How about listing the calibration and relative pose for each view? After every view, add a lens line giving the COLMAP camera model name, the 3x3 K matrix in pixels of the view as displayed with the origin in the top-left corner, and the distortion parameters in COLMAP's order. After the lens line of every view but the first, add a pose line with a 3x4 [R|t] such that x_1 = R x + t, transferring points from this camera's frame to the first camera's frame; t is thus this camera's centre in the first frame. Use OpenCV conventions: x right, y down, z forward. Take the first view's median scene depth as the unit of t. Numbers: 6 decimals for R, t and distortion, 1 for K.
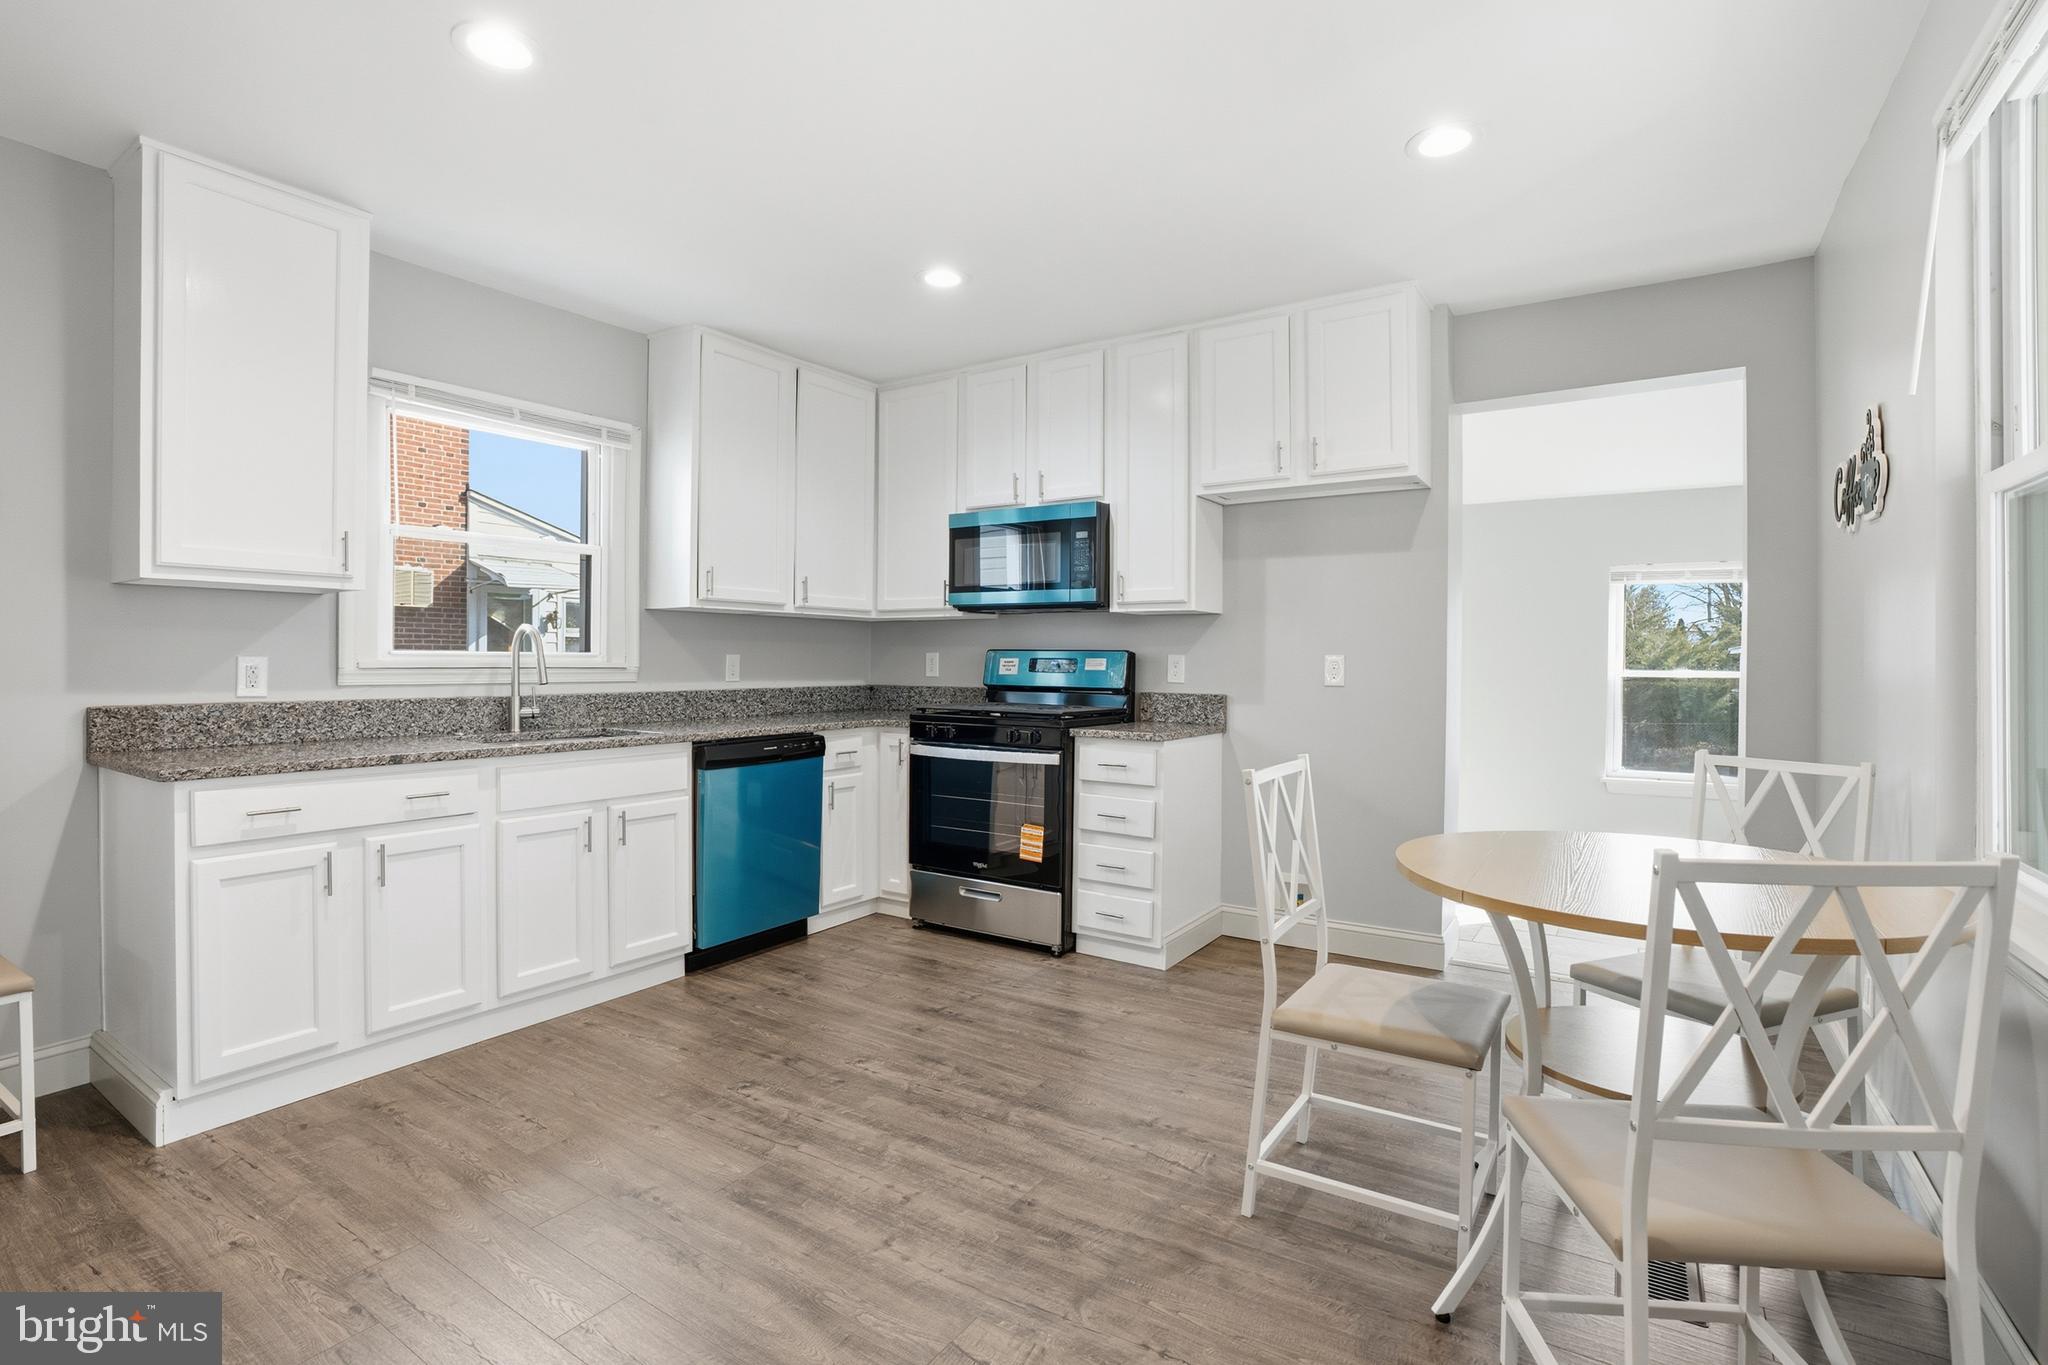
lens RADIAL K [[967.5, 0, 1014.8], [0, 967.5, 663.5], [0, 0, 1]] dist [-0.053685, 0.014549]
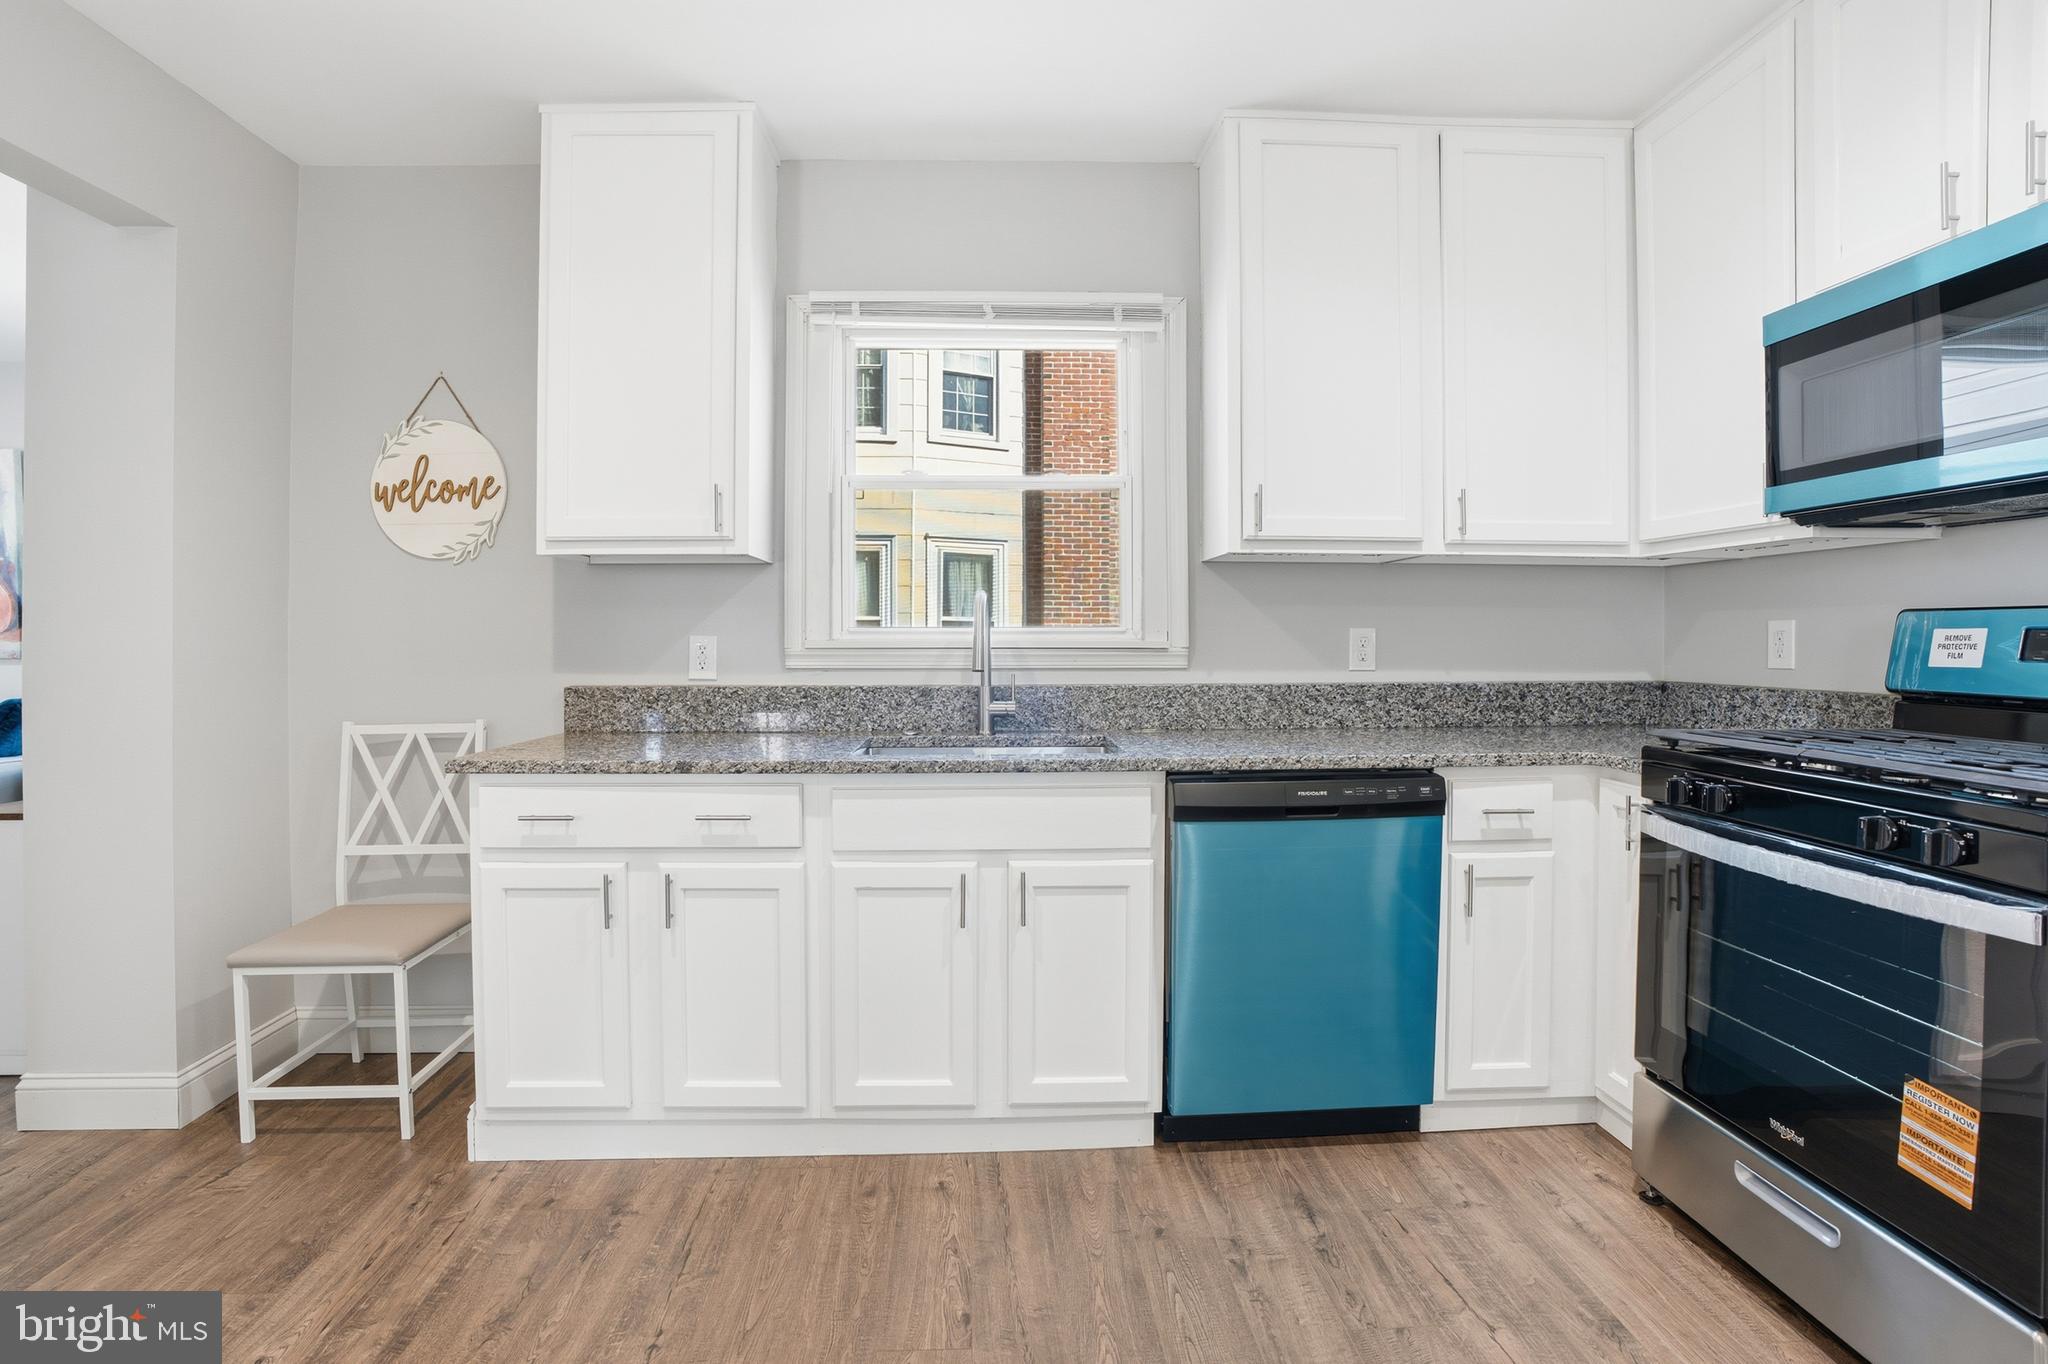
lens RADIAL K [[967.5, 0, 1010.0], [0, 967.5, 643.2], [0, 0, 1]] dist [-0.053685, 0.014549]
pose [[0.584842, -0.000981, -0.811147, 0.095321], [0.001407, 0.999999, -0.000195, 0.000396], [0.811146, -0.001028, 0.584843, 0.520966]]
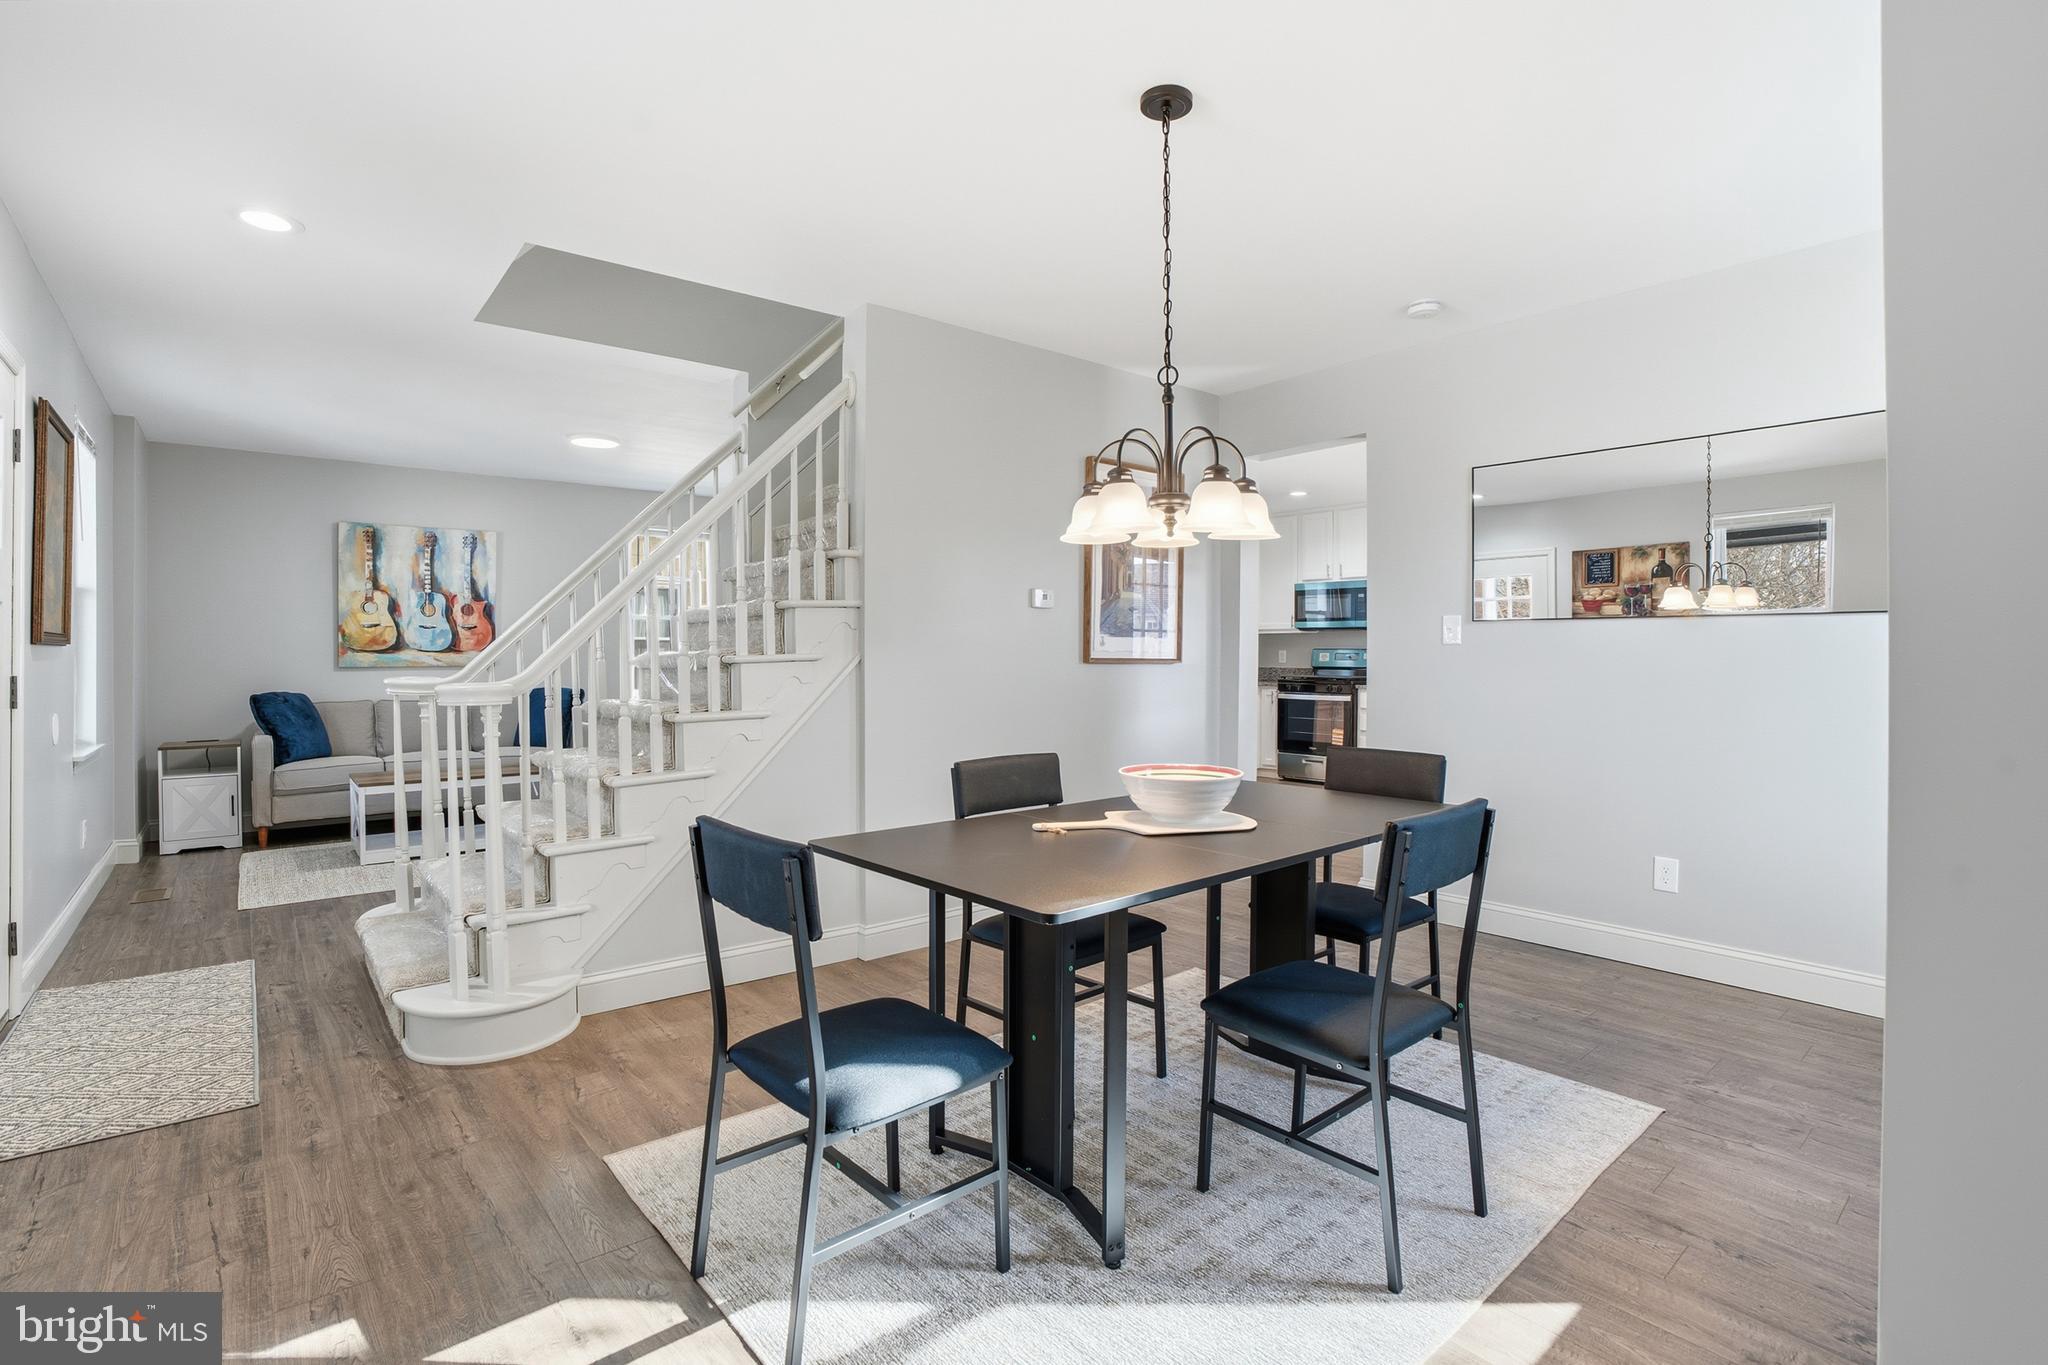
lens RADIAL K [[969.1, 0, 1024.7], [0, 969.1, 656.2], [0, 0, 1]] dist [-0.035987, 0.004356]
pose [[0.963609, -0.006560, -0.267236, -0.082634], [0.006215, 0.999978, -0.002138, 0.001432], [0.267244, 0.000399, 0.963629, -1.346290]]
